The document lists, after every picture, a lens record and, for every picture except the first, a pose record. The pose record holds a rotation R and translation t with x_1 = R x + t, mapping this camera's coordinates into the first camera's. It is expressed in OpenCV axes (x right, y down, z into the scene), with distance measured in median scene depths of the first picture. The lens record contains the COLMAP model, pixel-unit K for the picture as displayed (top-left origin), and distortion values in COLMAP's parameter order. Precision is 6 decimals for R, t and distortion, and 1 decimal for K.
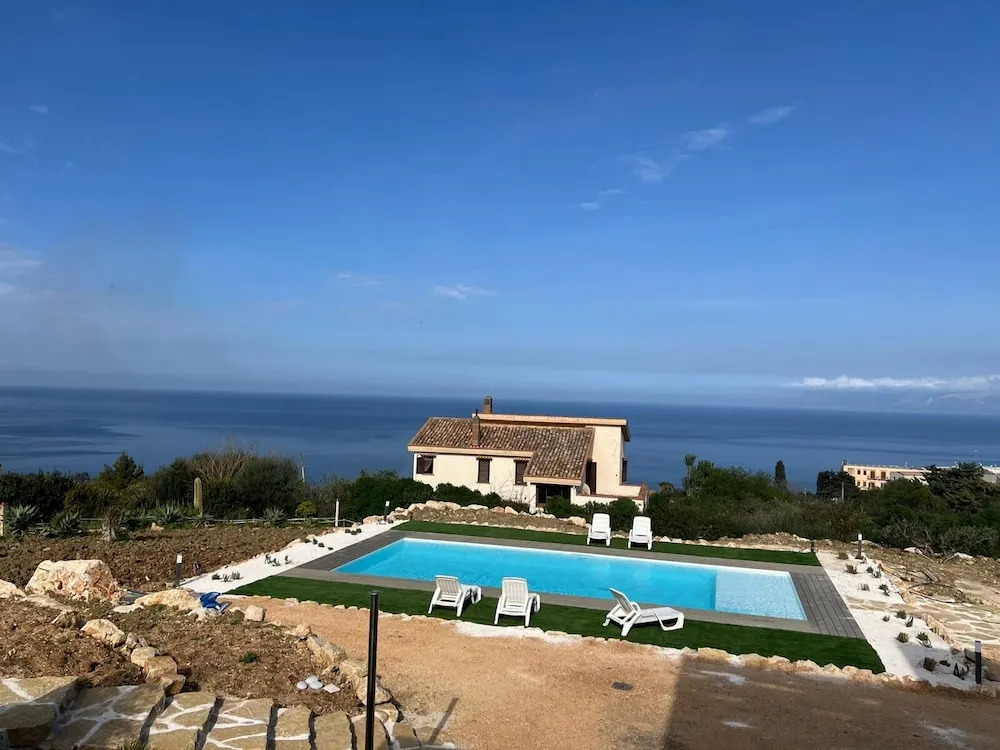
lens RADIAL K [[749.9, 0, 503.0], [0, 749.9, 371.2], [0, 0, 1]] dist [0.062632, -0.067145]
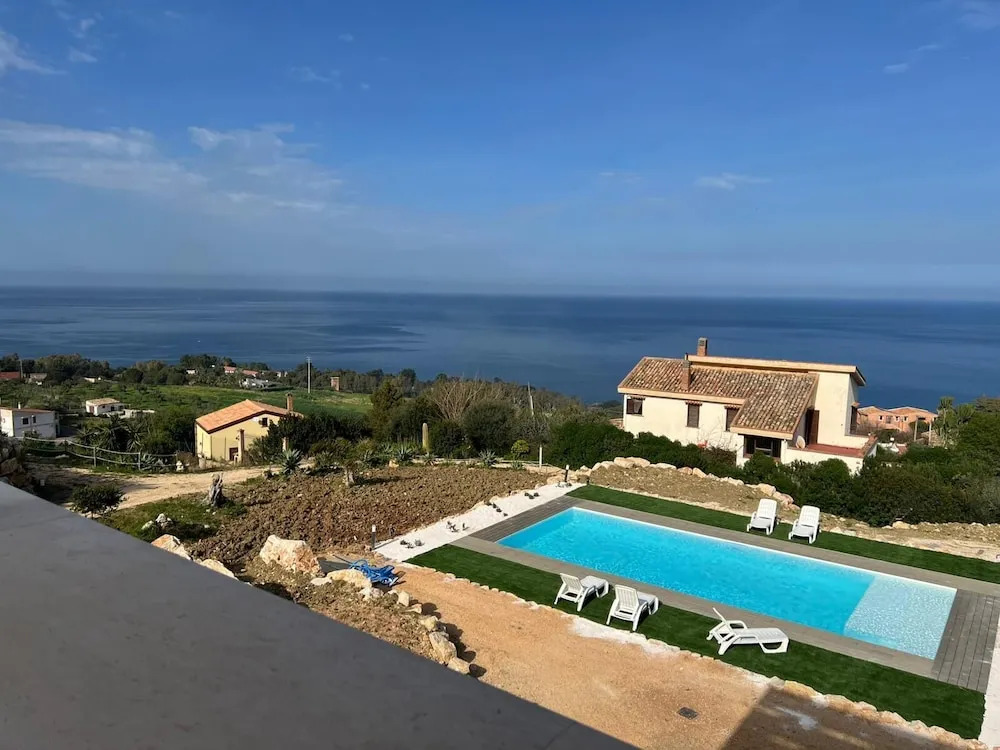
lens RADIAL K [[748.4, 0, 485.7], [0, 748.4, 375.0], [0, 0, 1]] dist [0.062758, -0.071537]
pose [[0.935146, 0.024587, -0.353407, 0.183470], [0.025110, 0.990479, 0.135352, -0.170179], [0.353370, -0.135448, 0.925626, -0.057827]]
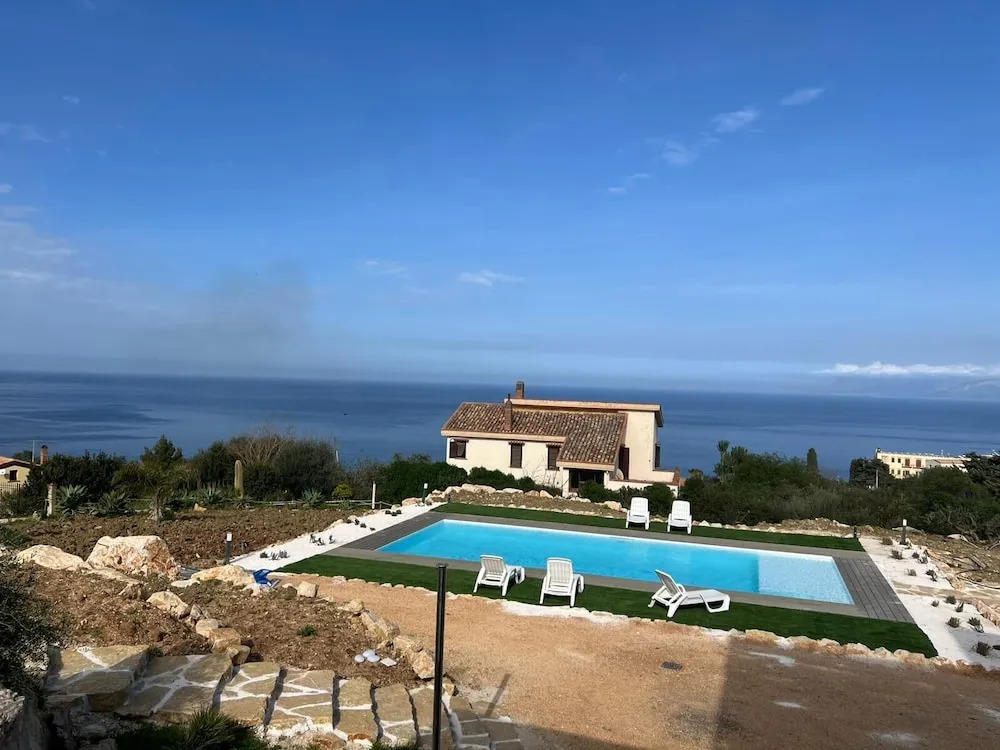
lens RADIAL K [[749.9, 0, 503.0], [0, 749.9, 371.2], [0, 0, 1]] dist [0.062632, -0.067145]
pose [[0.999376, 0.001317, -0.035306, -0.022021], [-0.000685, 0.999839, 0.017912, 0.005556], [0.035324, -0.017877, 0.999216, -0.002720]]
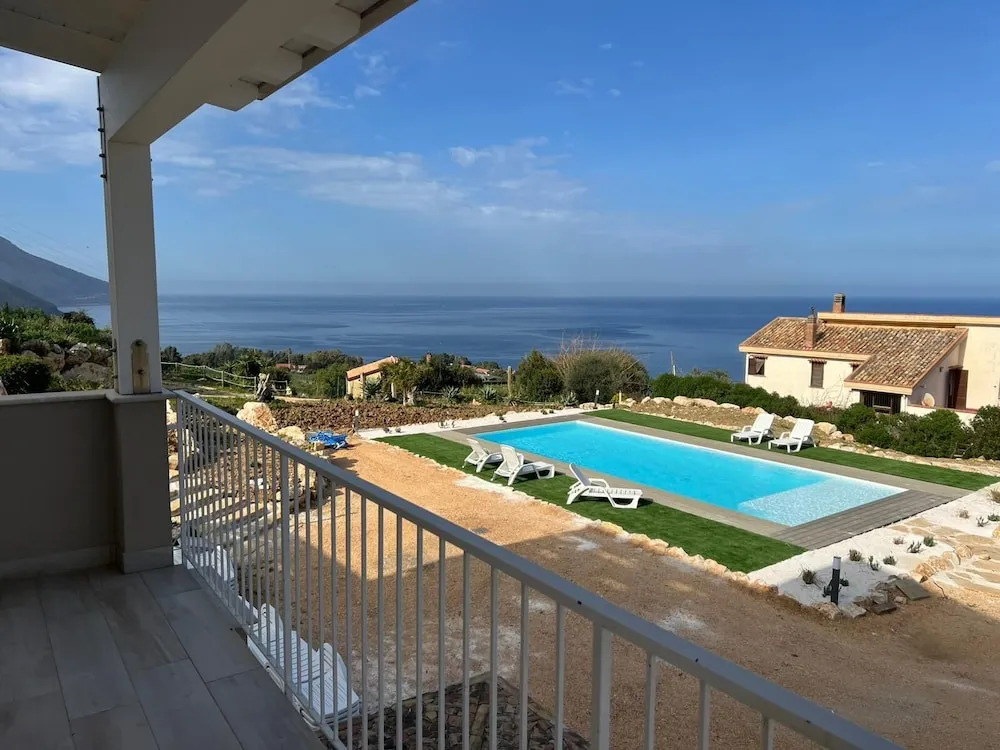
lens RADIAL K [[747.7, 0, 500.0], [0, 747.7, 375.0], [0, 0, 1]] dist [0.054534, -0.051766]
pose [[0.789371, 0.042412, -0.612450, 0.629760], [0.038099, 0.992304, 0.117821, 0.022836], [0.612733, -0.116339, 0.781680, 0.081628]]
